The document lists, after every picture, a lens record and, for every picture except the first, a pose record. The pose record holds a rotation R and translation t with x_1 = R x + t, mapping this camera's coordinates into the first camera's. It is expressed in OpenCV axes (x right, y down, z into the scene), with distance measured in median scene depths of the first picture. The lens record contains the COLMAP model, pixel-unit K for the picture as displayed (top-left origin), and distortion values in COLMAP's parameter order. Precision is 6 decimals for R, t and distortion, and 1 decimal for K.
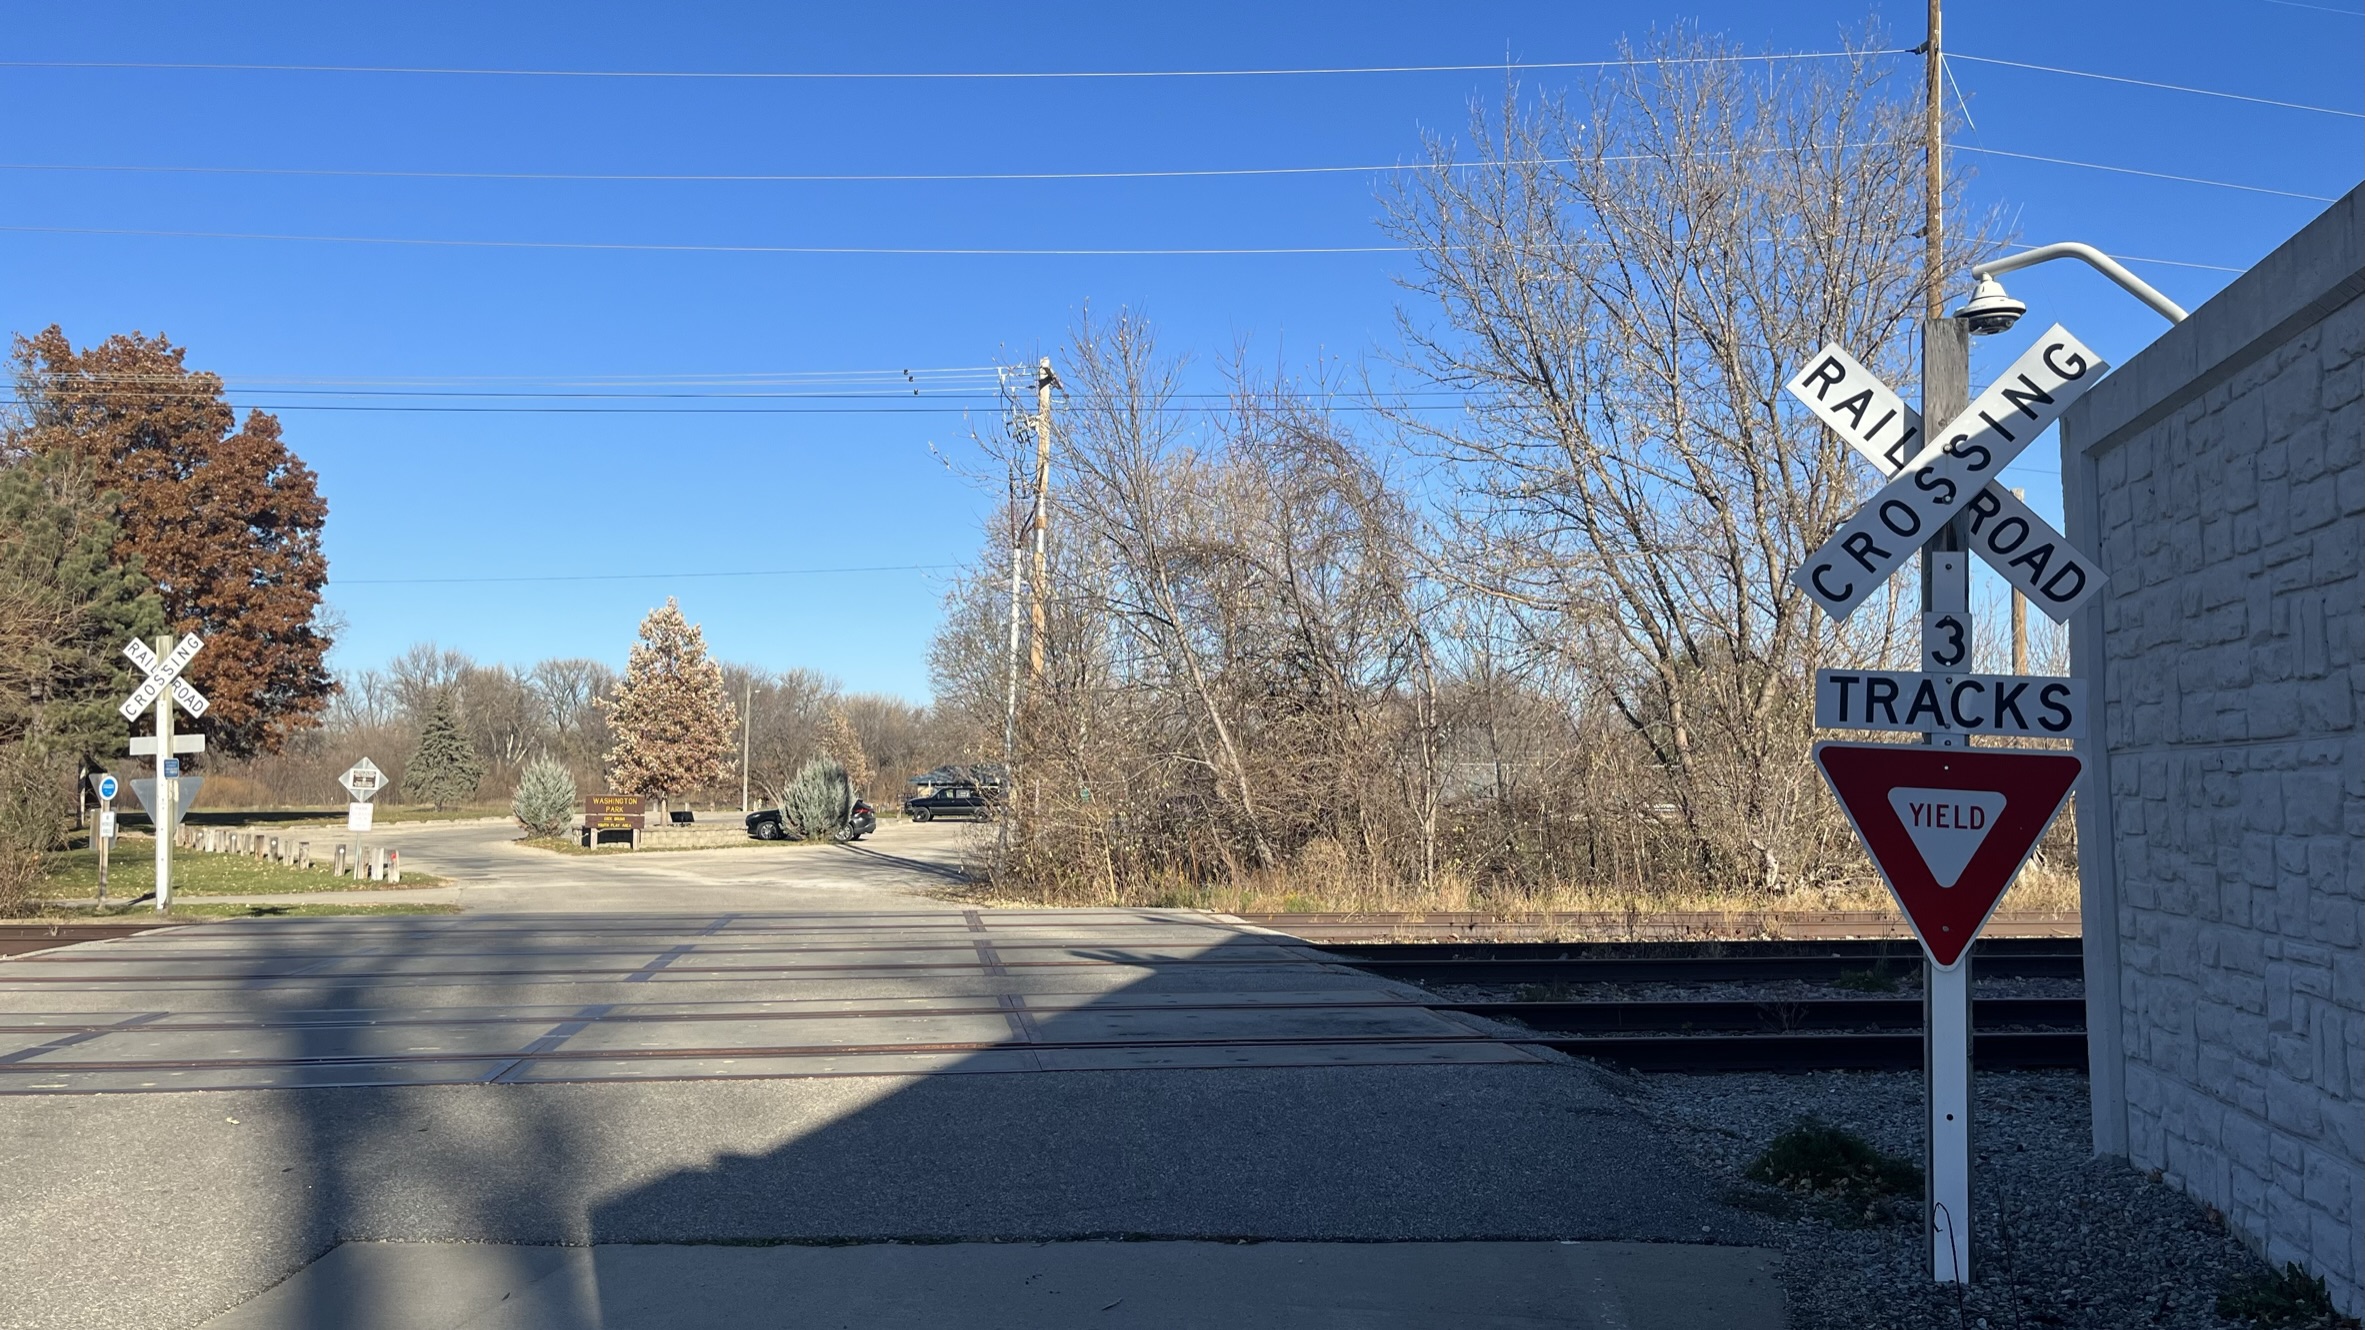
lens RADIAL K [[1772.0, 0, 1169.4], [0, 1772.0, 652.3], [0, 0, 1]] dist [0.095096, -0.135554]
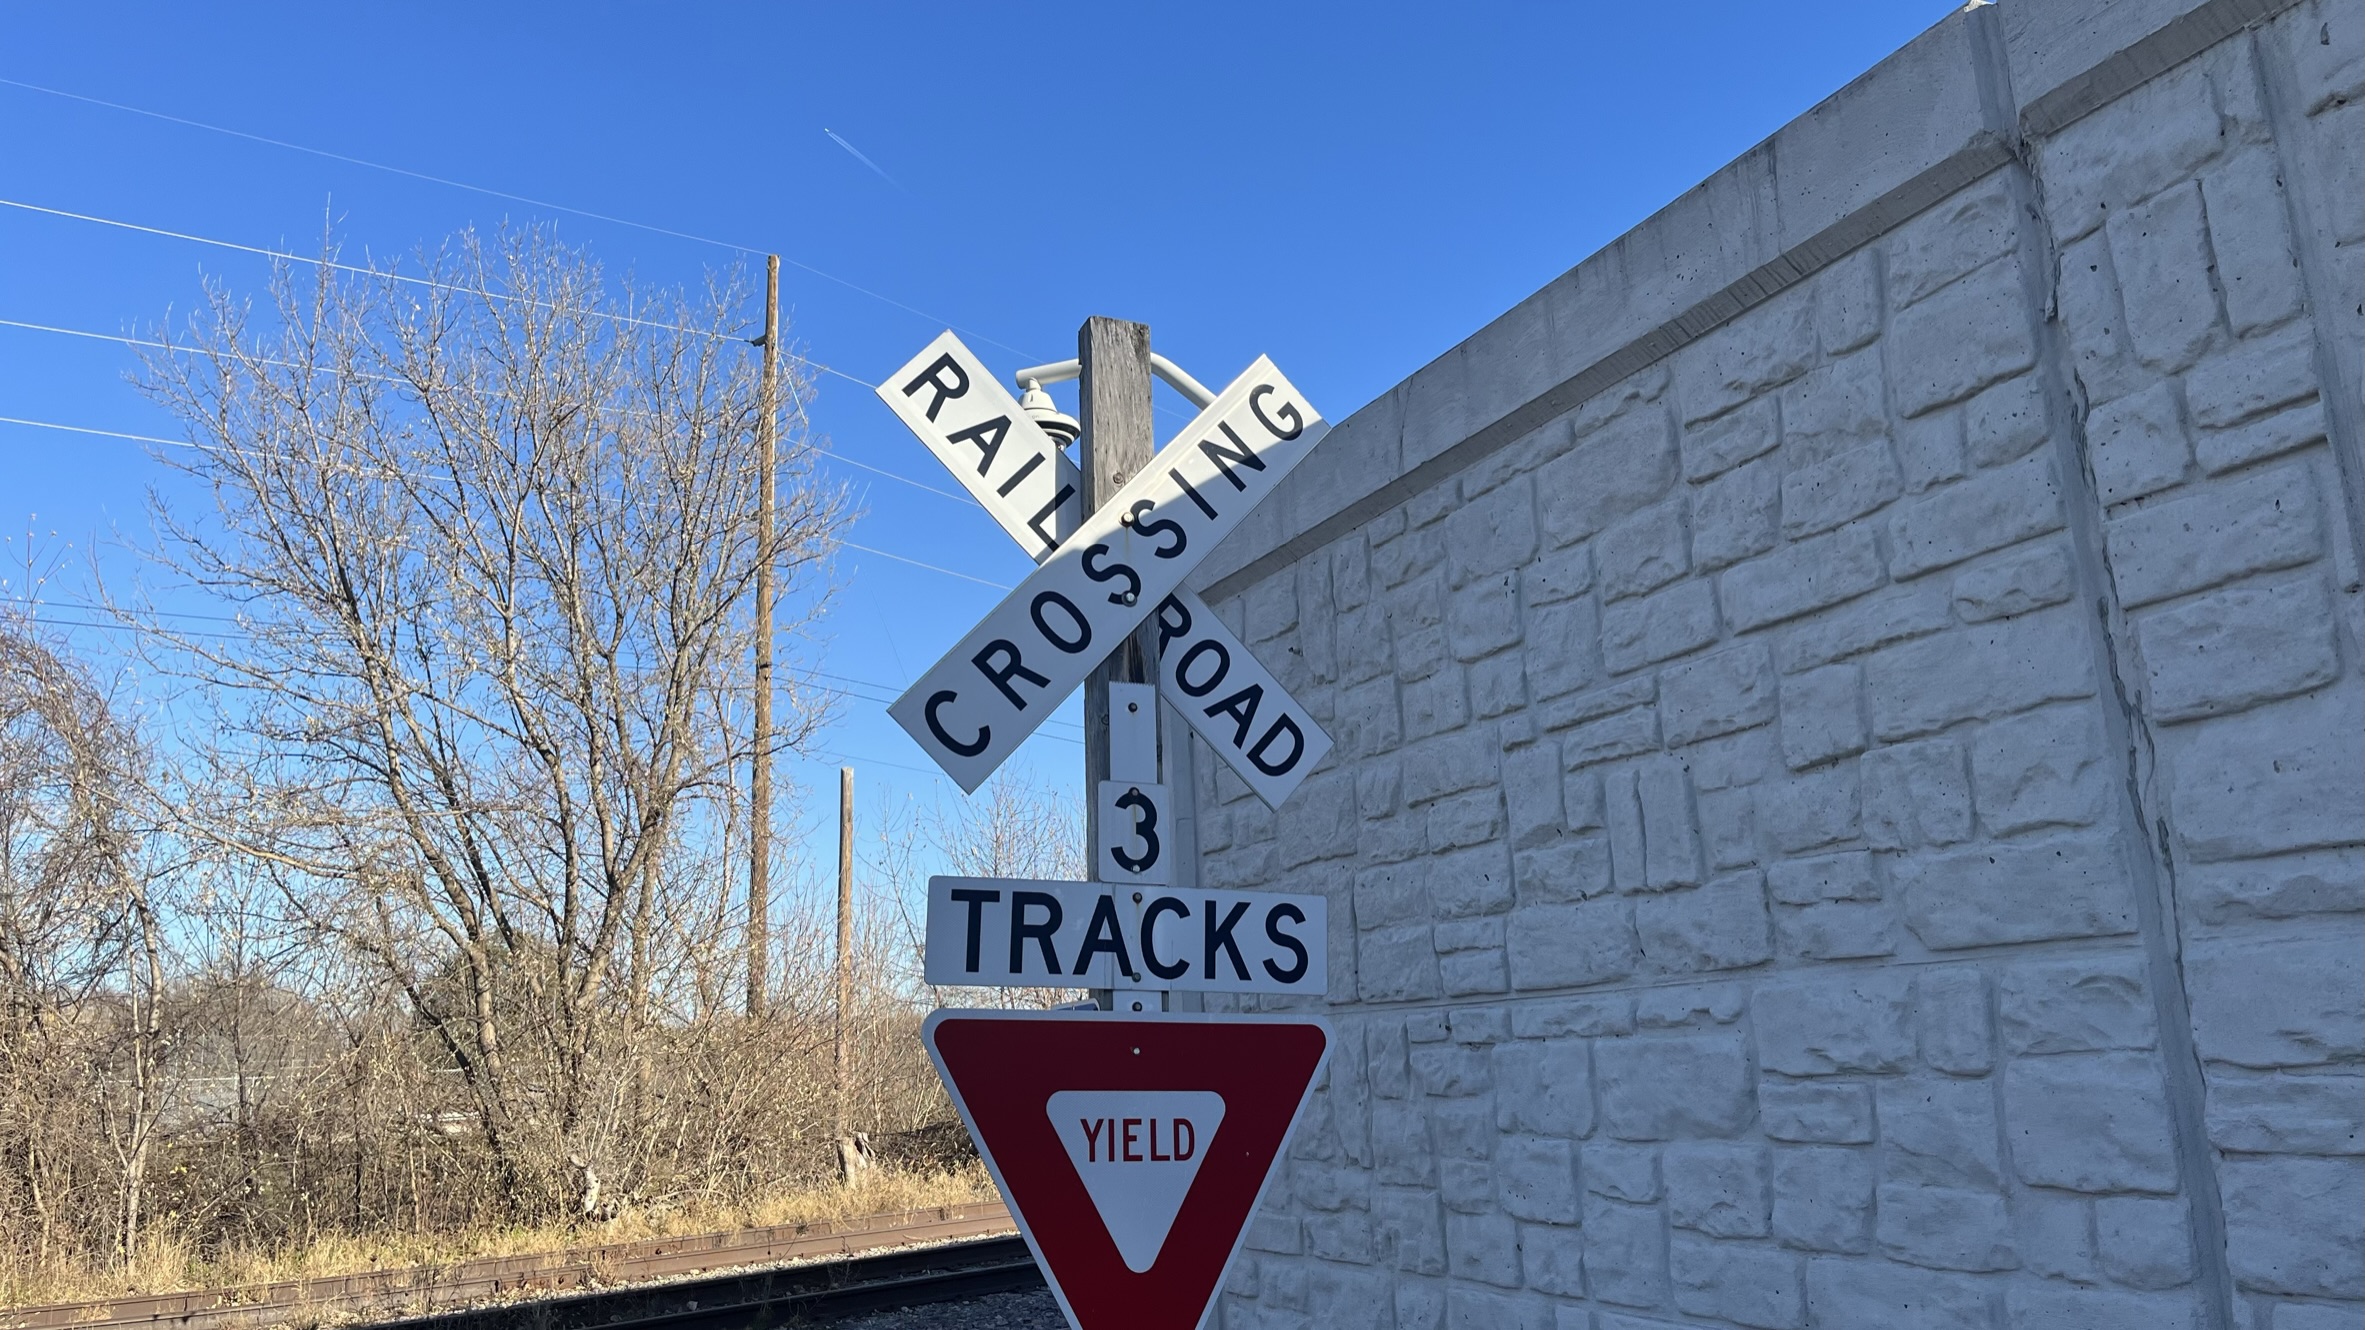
lens RADIAL K [[1772.0, 0, 1169.4], [0, 1772.0, 652.3], [0, 0, 1]] dist [0.095096, -0.135554]
pose [[0.796116, 0.098453, 0.597082, 0.083556], [-0.000388, 0.986759, -0.162190, 0.029262], [-0.605144, 0.128891, 0.785613, 0.501745]]
